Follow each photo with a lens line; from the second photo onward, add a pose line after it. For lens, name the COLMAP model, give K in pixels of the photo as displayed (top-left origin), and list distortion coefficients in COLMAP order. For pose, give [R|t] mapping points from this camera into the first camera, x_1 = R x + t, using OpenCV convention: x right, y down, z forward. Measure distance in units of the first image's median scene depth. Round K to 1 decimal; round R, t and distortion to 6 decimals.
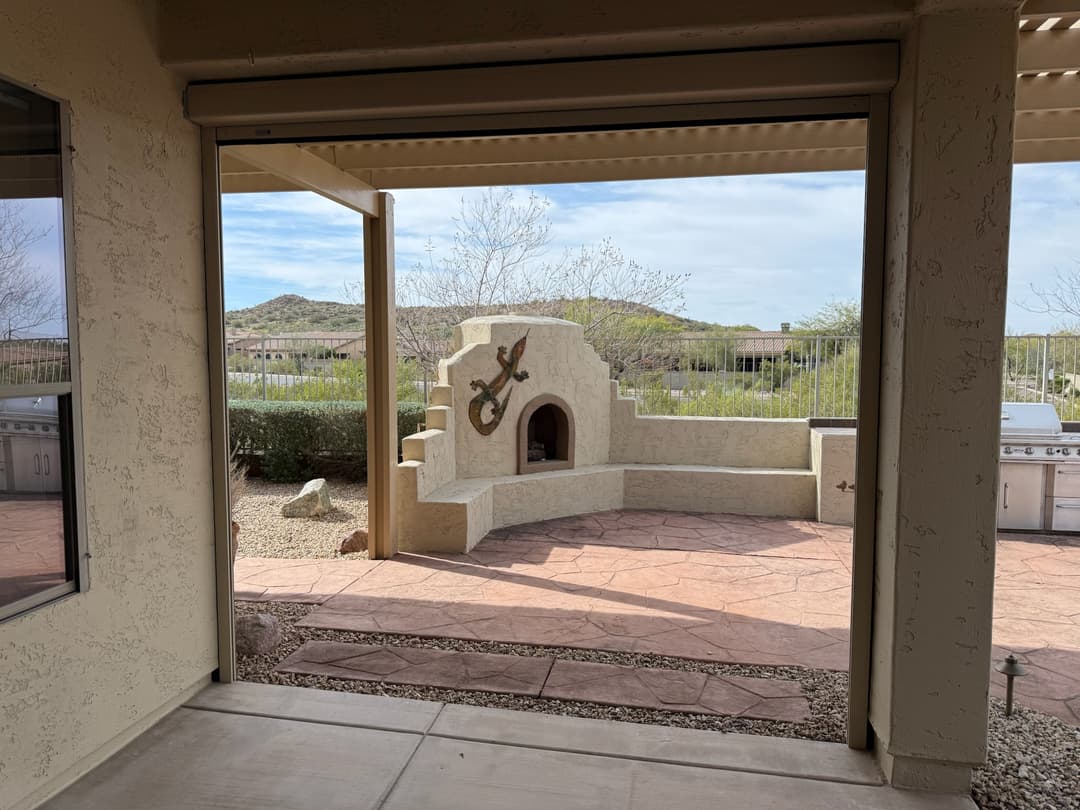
lens RADIAL K [[764.3, 0, 537.7], [0, 764.3, 403.1], [0, 0, 1]] dist [0.030732, -0.015726]
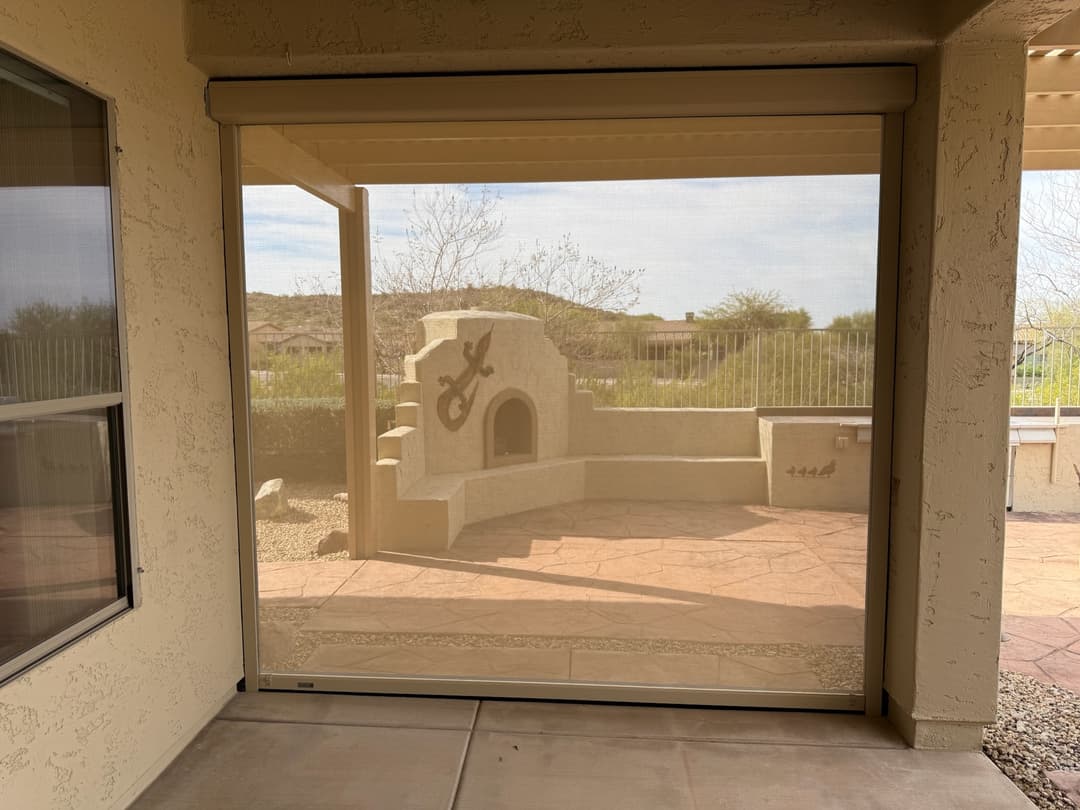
lens RADIAL K [[764.3, 0, 536.6], [0, 764.3, 405.8], [0, 0, 1]] dist [0.030732, -0.015726]
pose [[0.992670, -0.017666, 0.119556, -0.137677], [0.015569, 0.999709, 0.018451, -0.013426], [-0.119847, -0.016454, 0.992656, -0.012866]]
